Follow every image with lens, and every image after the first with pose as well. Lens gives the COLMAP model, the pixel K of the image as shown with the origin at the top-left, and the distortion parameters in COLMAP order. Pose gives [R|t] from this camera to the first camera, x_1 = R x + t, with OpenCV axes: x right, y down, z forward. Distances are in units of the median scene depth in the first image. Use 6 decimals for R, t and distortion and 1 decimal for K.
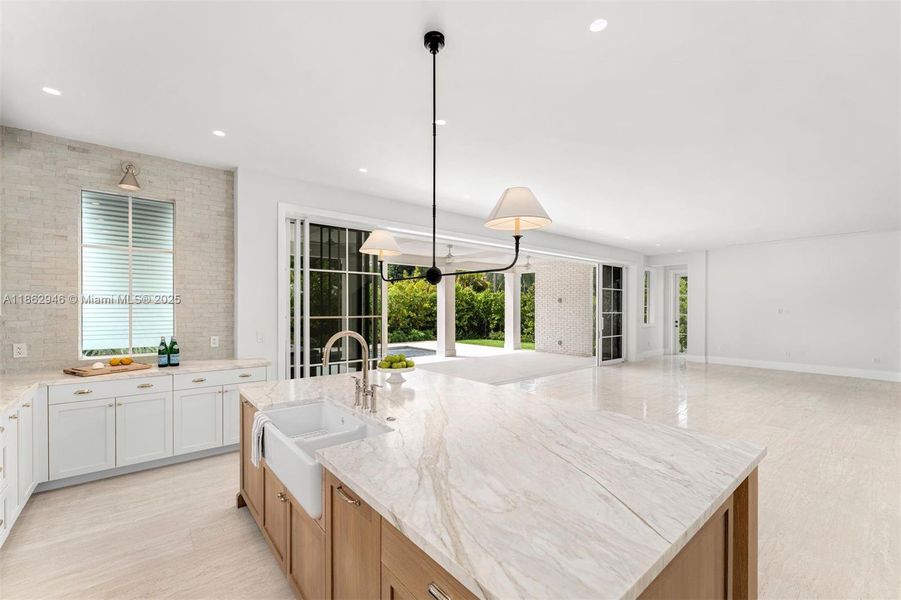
lens RADIAL K [[374.4, 0, 449.8], [0, 374.4, 307.8], [0, 0, 1]] dist [-0.001509, -0.000410]
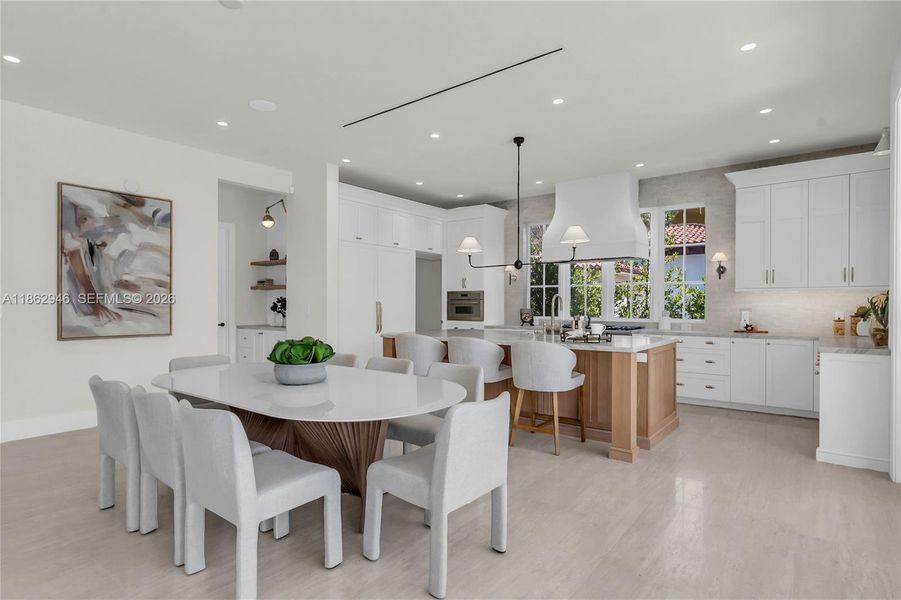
lens RADIAL K [[478.0, 0, 438.0], [0, 478.0, 305.9], [0, 0, 1]] dist [0.001405, 0.000112]
pose [[-0.978782, -0.006481, -0.204802, 0.565892], [-0.006423, 0.999979, -0.000948, 0.086898], [0.204804, 0.000388, -0.978803, 2.195786]]
